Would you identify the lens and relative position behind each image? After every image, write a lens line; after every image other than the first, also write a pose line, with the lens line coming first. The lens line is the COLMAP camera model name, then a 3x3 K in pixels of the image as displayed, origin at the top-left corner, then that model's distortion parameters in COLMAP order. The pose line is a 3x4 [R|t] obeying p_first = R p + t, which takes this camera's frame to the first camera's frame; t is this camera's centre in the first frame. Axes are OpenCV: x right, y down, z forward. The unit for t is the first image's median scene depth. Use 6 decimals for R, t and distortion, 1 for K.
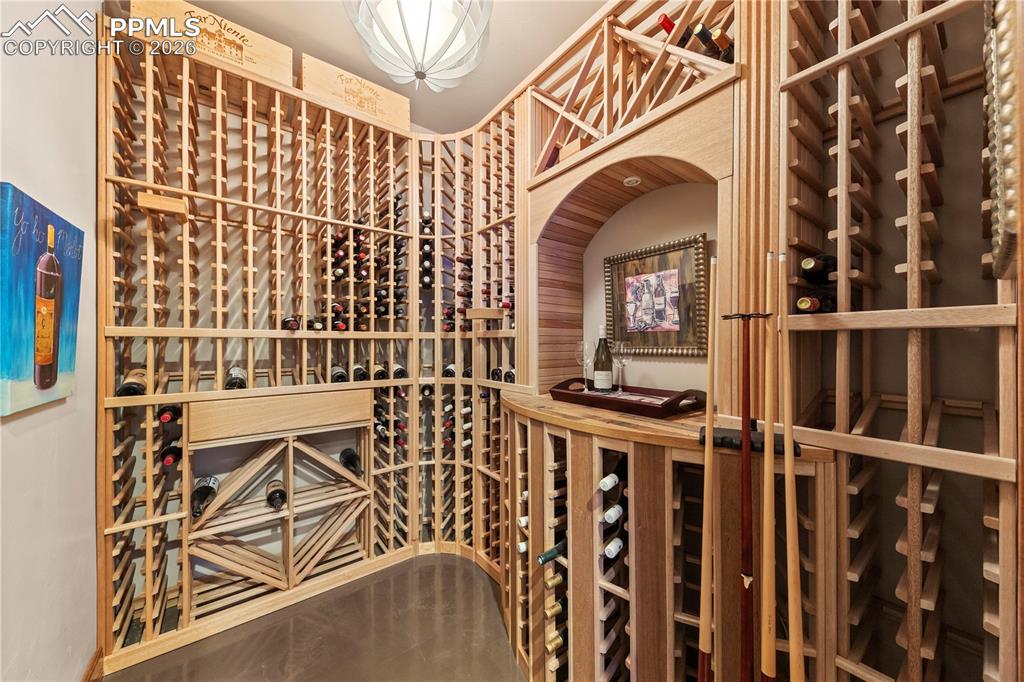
lens RADIAL K [[350.3, 0, 520.5], [0, 350.3, 342.8], [0, 0, 1]] dist [0.016043, -0.000129]
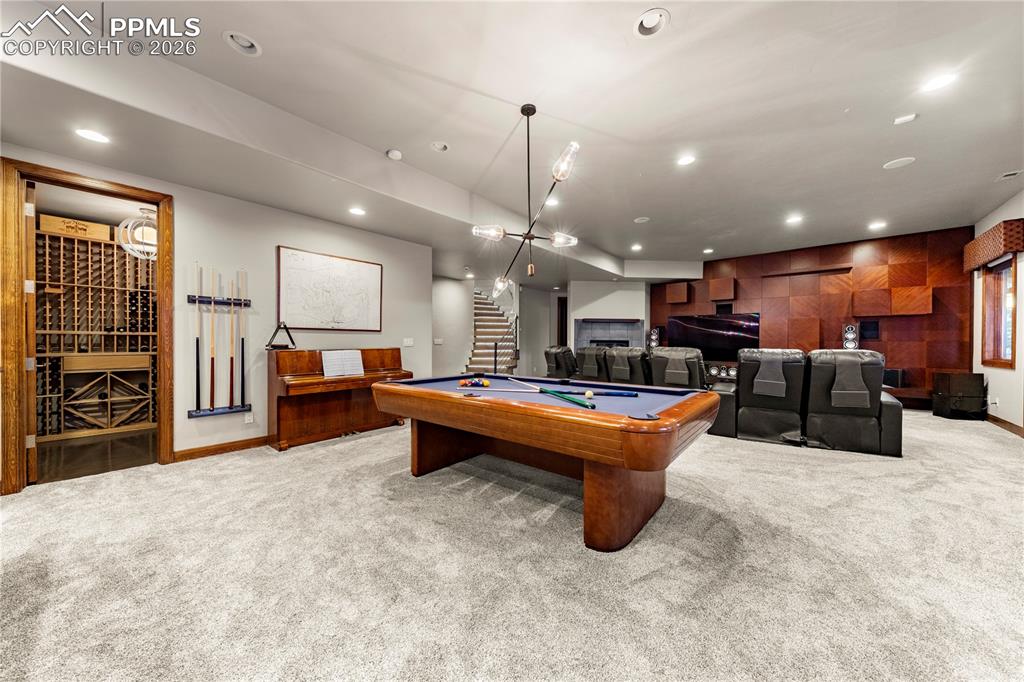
lens RADIAL K [[350.3, 0, 501.8], [0, 350.3, 341.5], [0, 0, 1]] dist [0.016043, -0.000129]
pose [[0.984782, 0.000599, 0.173791, 1.813431], [-0.001106, 0.999995, 0.002820, 0.027342], [-0.173788, -0.002969, 0.984779, -2.181380]]
